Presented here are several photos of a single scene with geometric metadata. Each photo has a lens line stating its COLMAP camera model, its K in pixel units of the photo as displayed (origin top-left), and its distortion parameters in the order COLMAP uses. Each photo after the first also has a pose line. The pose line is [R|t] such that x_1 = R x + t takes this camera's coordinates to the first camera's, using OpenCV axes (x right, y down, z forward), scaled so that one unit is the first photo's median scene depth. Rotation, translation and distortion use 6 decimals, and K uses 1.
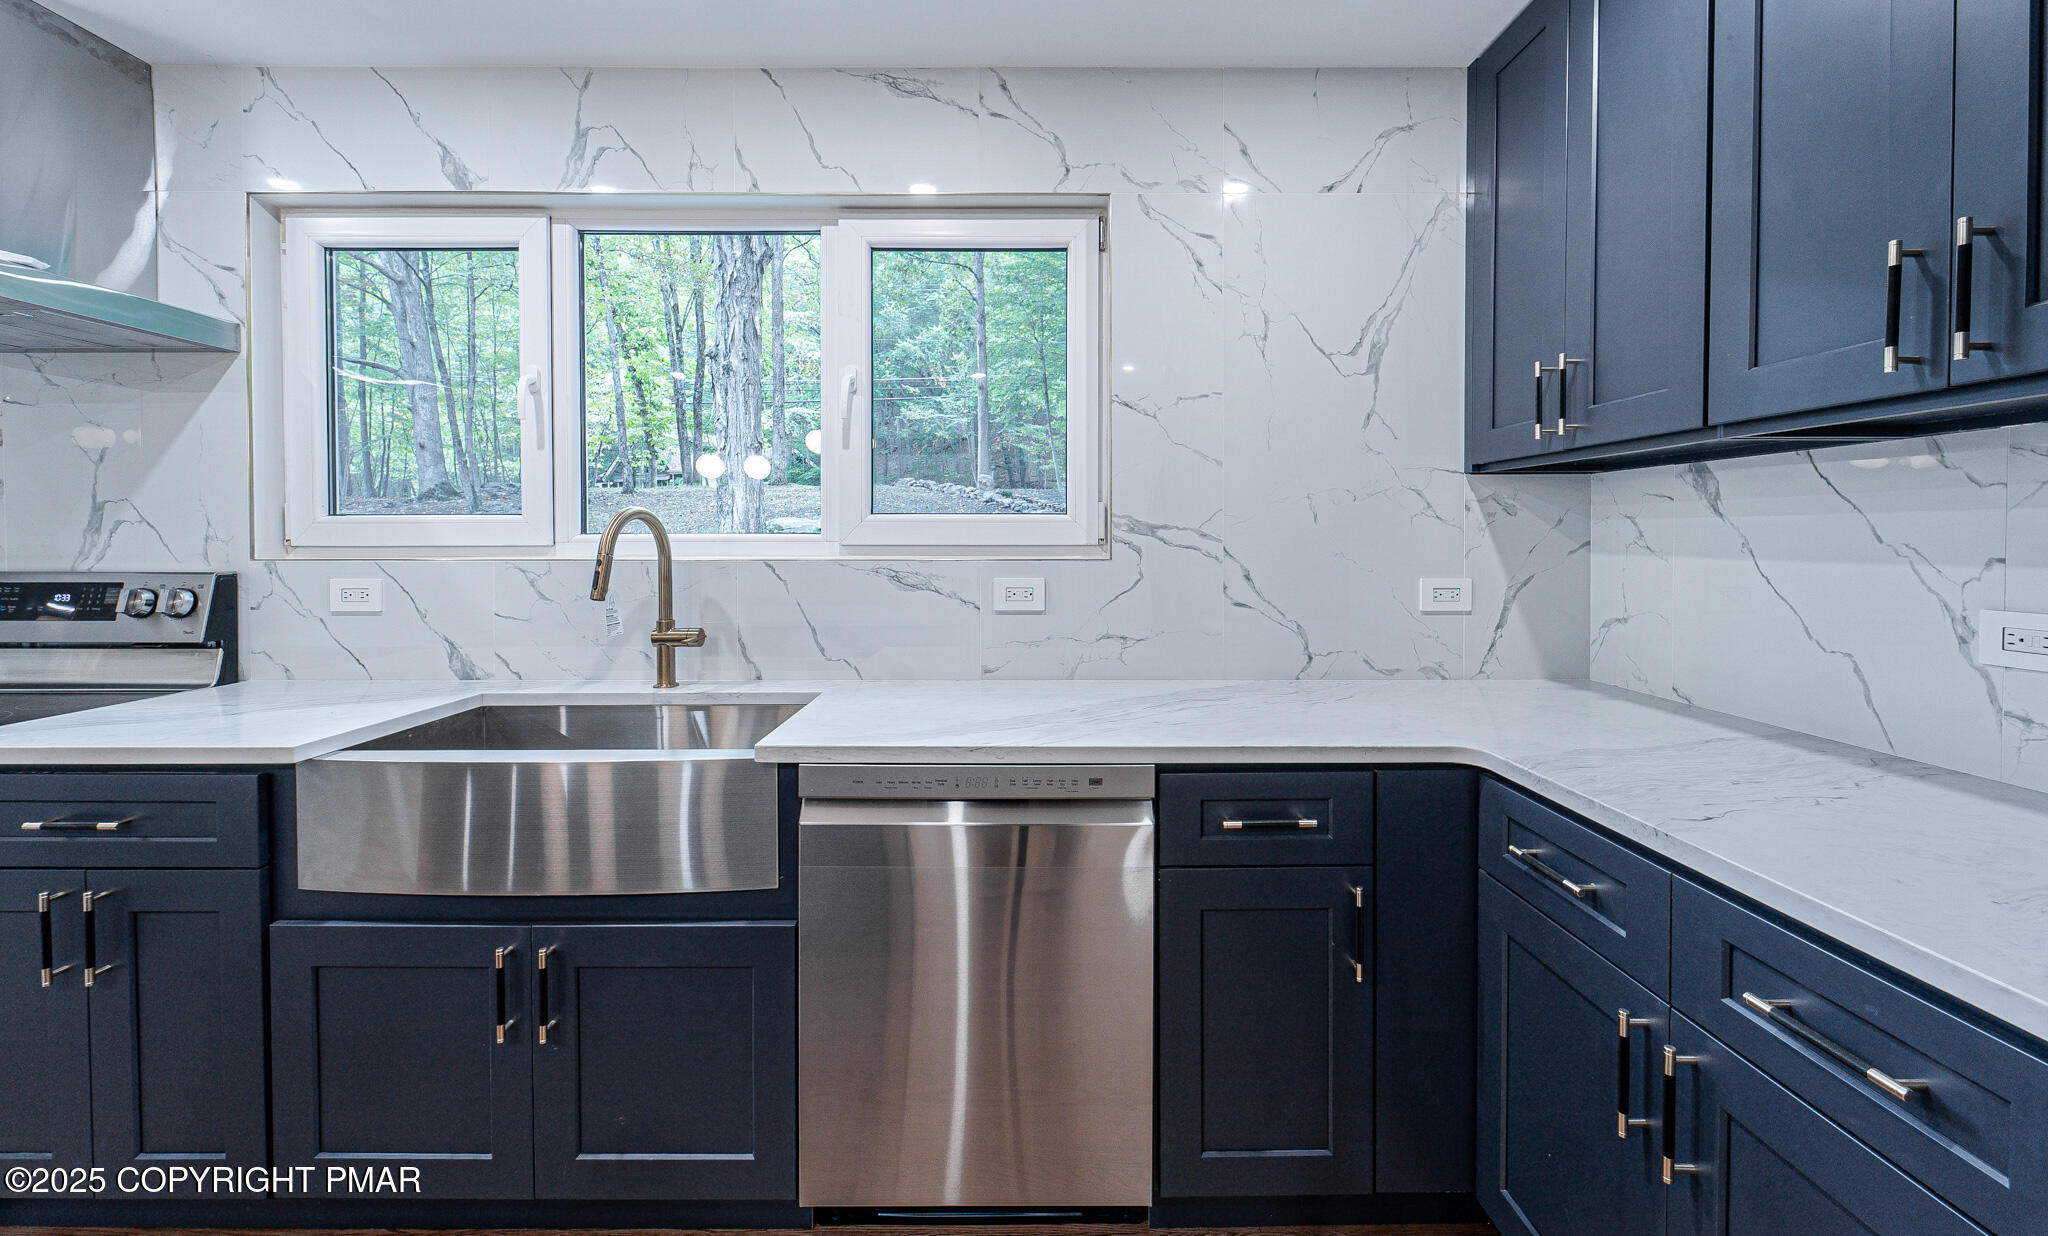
lens RADIAL K [[815.2, 0, 1023.3], [0, 815.2, 552.9], [0, 0, 1]] dist [-0.001720, -0.000152]
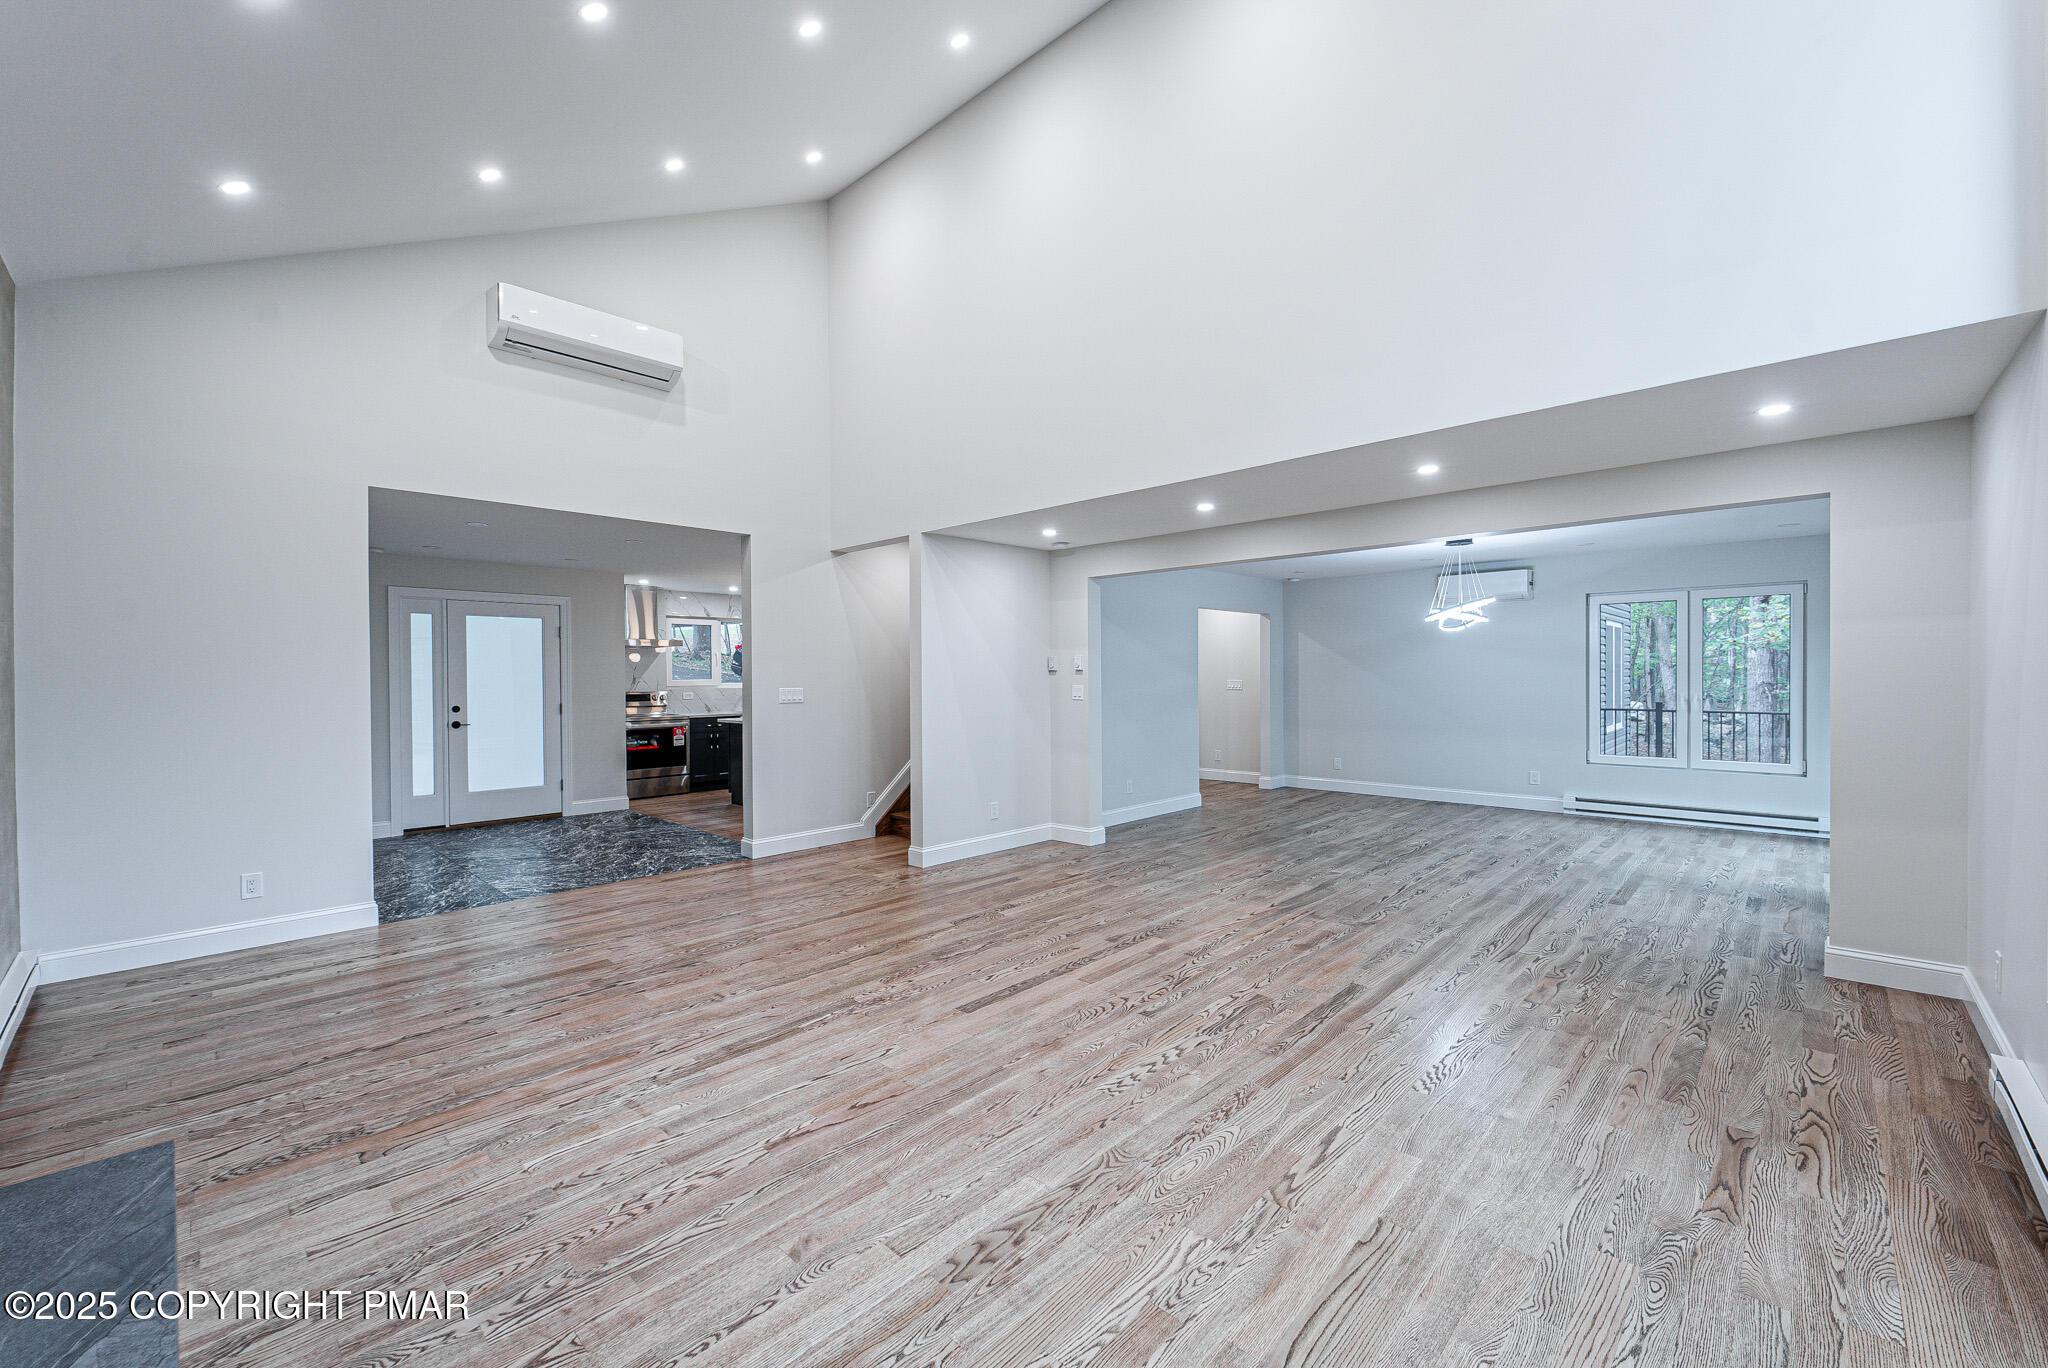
lens RADIAL K [[813.1, 0, 1033.7], [0, 813.1, 672.7], [0, 0, 1]] dist [0.003130, -0.002710]
pose [[0.686647, -0.003829, 0.726981, -3.001482], [0.021400, 0.999659, -0.014947, 0.032669], [-0.726676, 0.025820, 0.686495, -3.991687]]
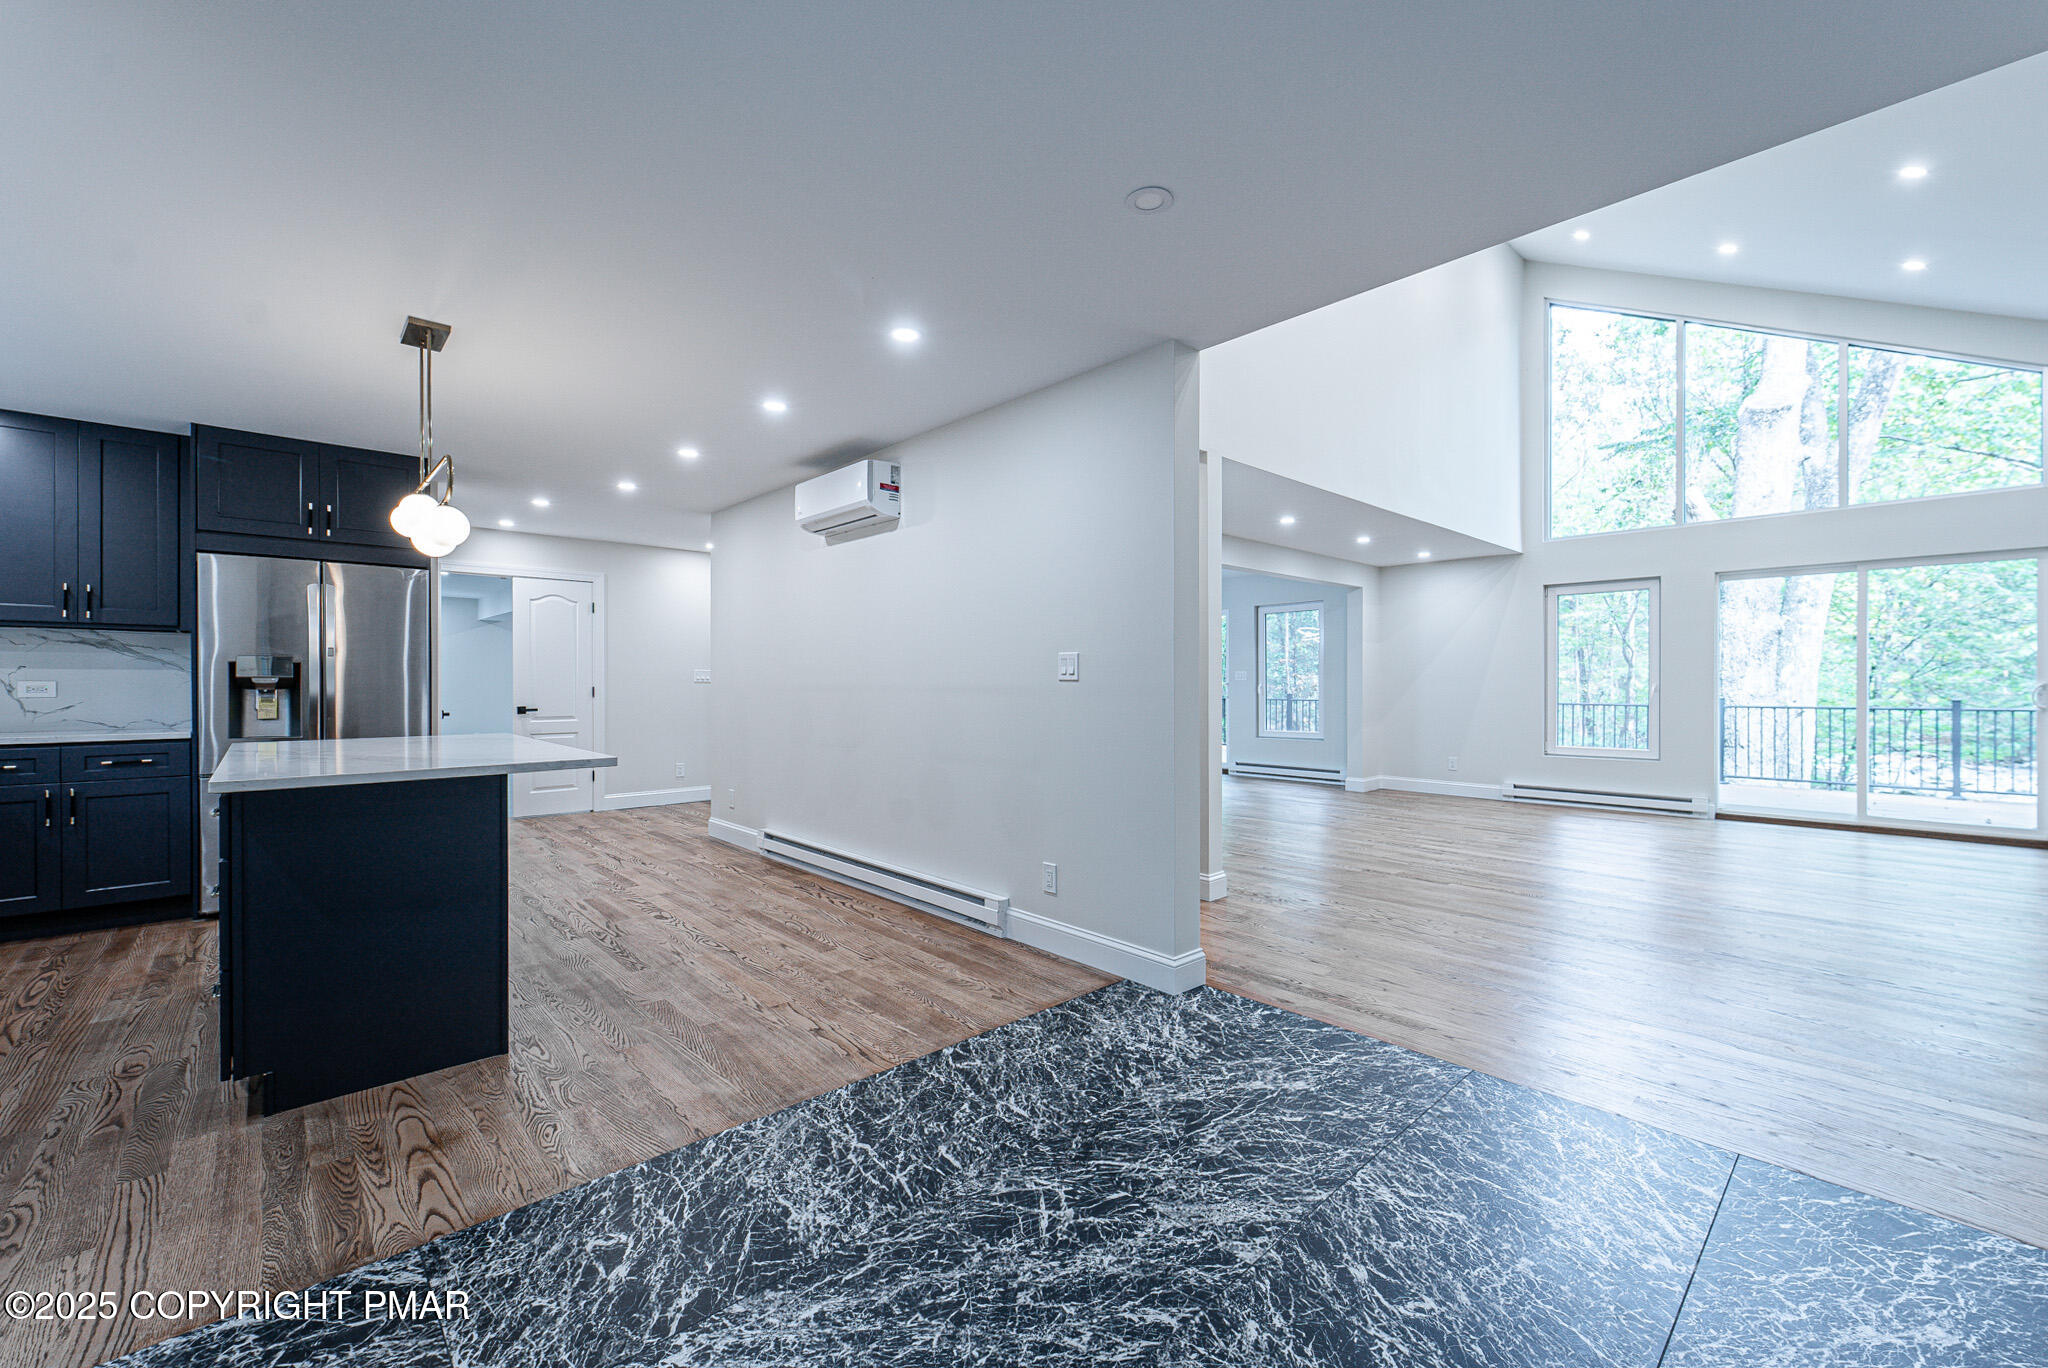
lens RADIAL K [[813.1, 0, 1020.9], [0, 813.1, 683.5], [0, 0, 1]] dist [0.003130, -0.002710]
pose [[-0.674464, 0.000551, 0.738308, -2.436627], [0.015585, 0.999788, 0.013491, 0.059005], [-0.738143, 0.020606, -0.674329, 0.128478]]
